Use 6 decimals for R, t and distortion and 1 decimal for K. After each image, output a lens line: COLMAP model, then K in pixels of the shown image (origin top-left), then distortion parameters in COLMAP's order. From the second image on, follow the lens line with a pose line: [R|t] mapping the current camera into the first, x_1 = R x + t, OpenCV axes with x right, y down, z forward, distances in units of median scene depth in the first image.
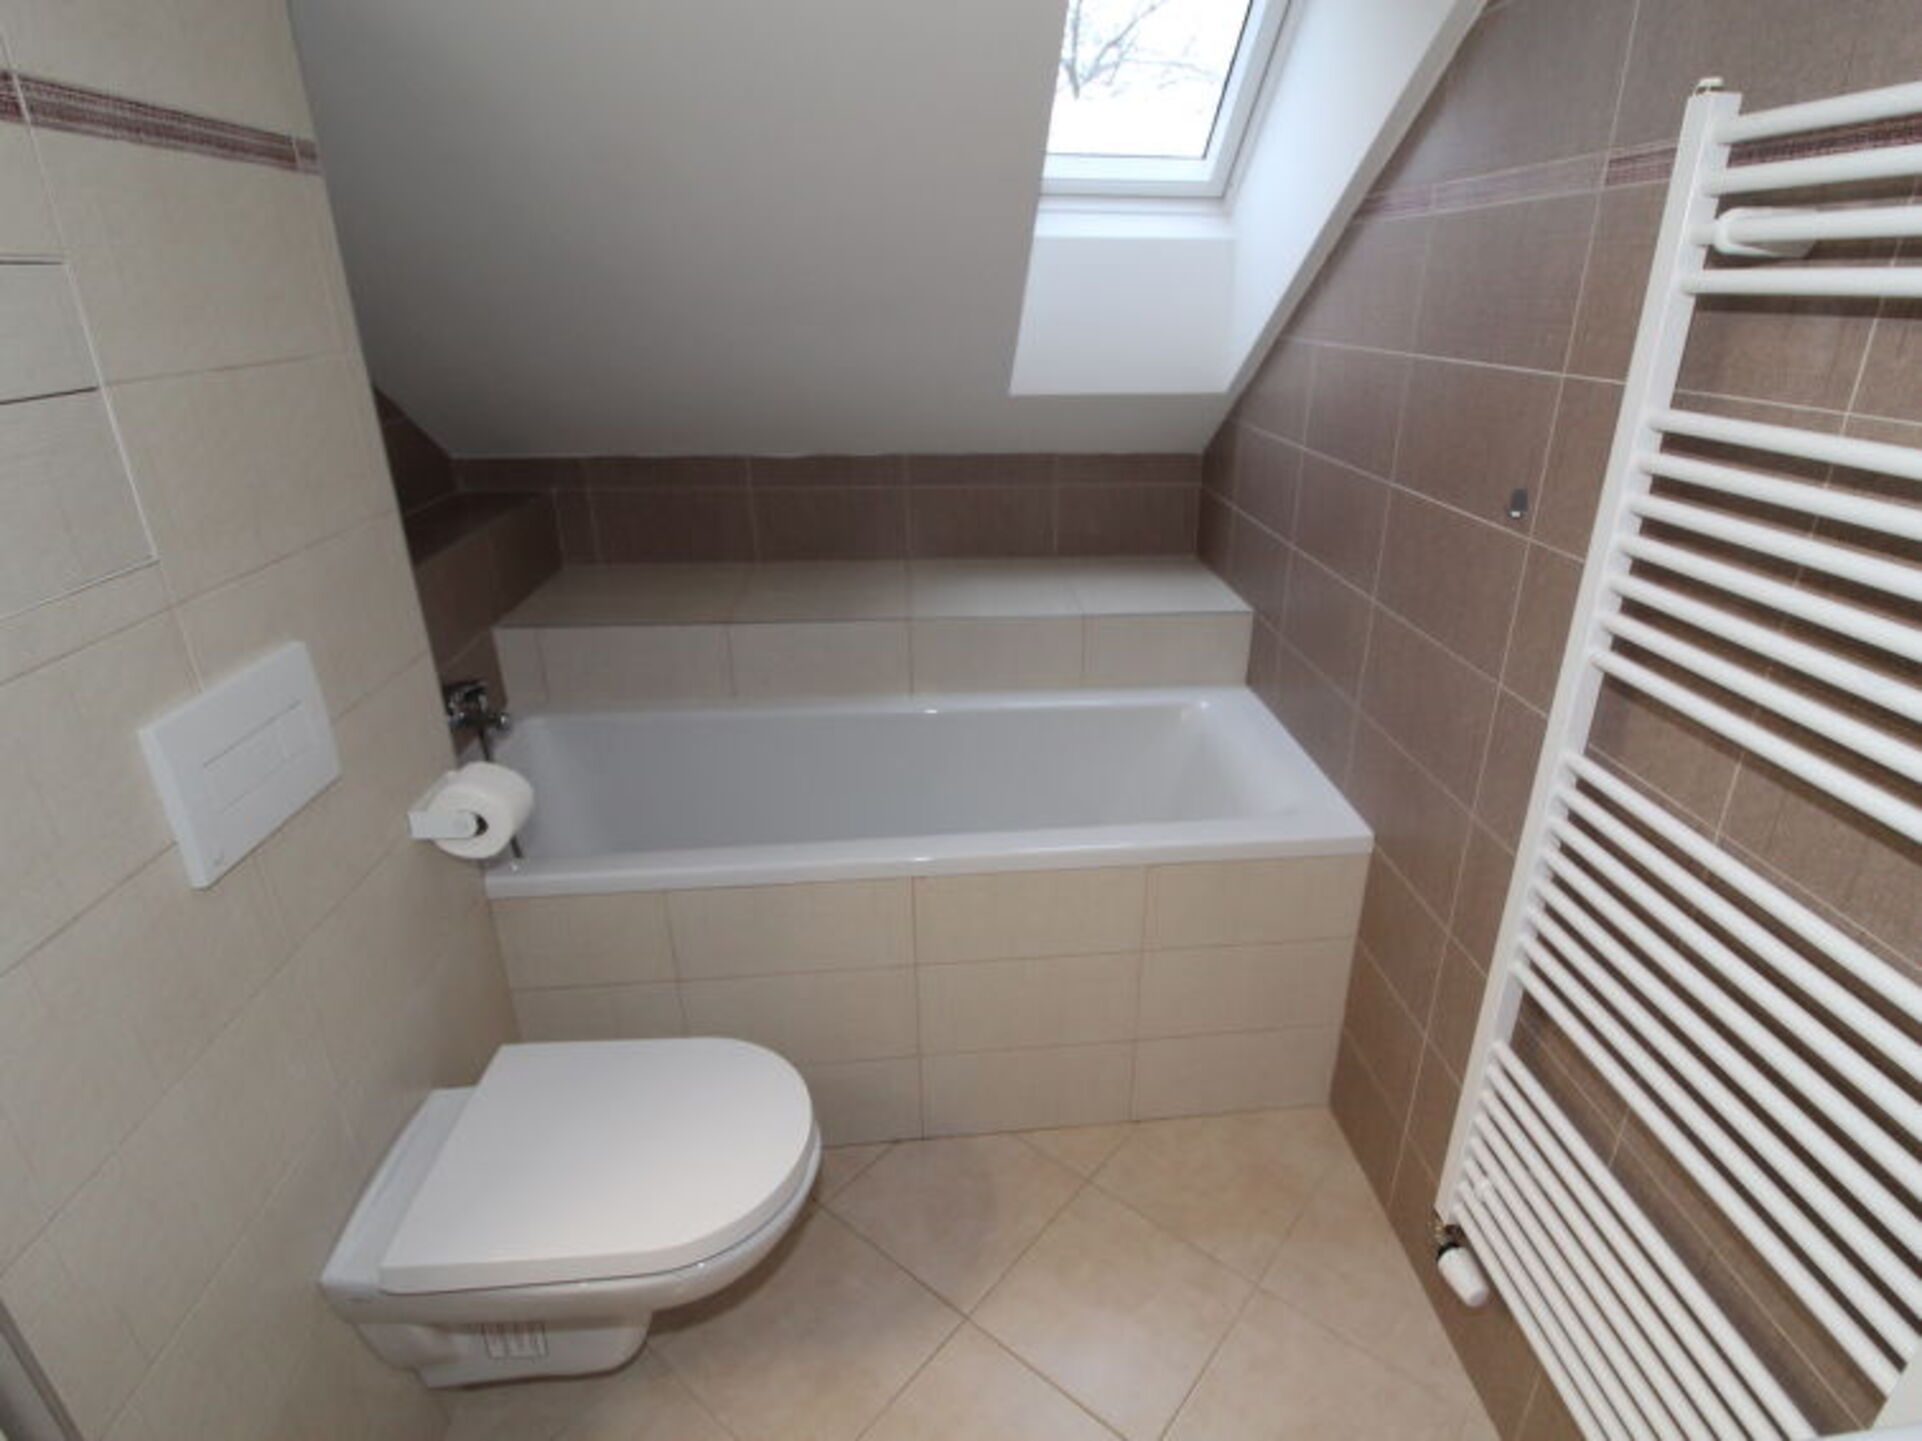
lens RADIAL K [[973.9, 0, 1040.1], [0, 973.9, 719.9], [0, 0, 1]] dist [0.000122, -0.000021]
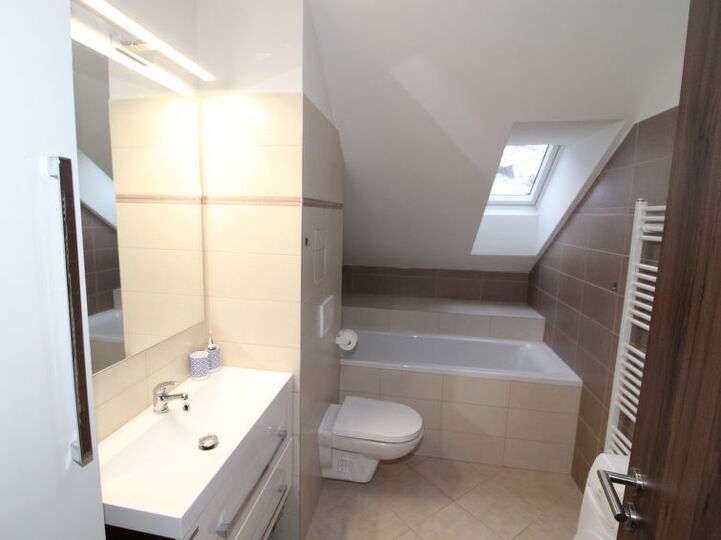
lens RADIAL K [[348.9, 0, 360.5], [0, 348.9, 270.0], [0, 0, 1]] dist [-0.003326, -0.000207]
pose [[0.955526, 0.047624, -0.291038, -0.063289], [-0.123735, 0.960550, -0.249064, 0.144469], [0.267695, 0.273999, 0.923723, -0.439231]]
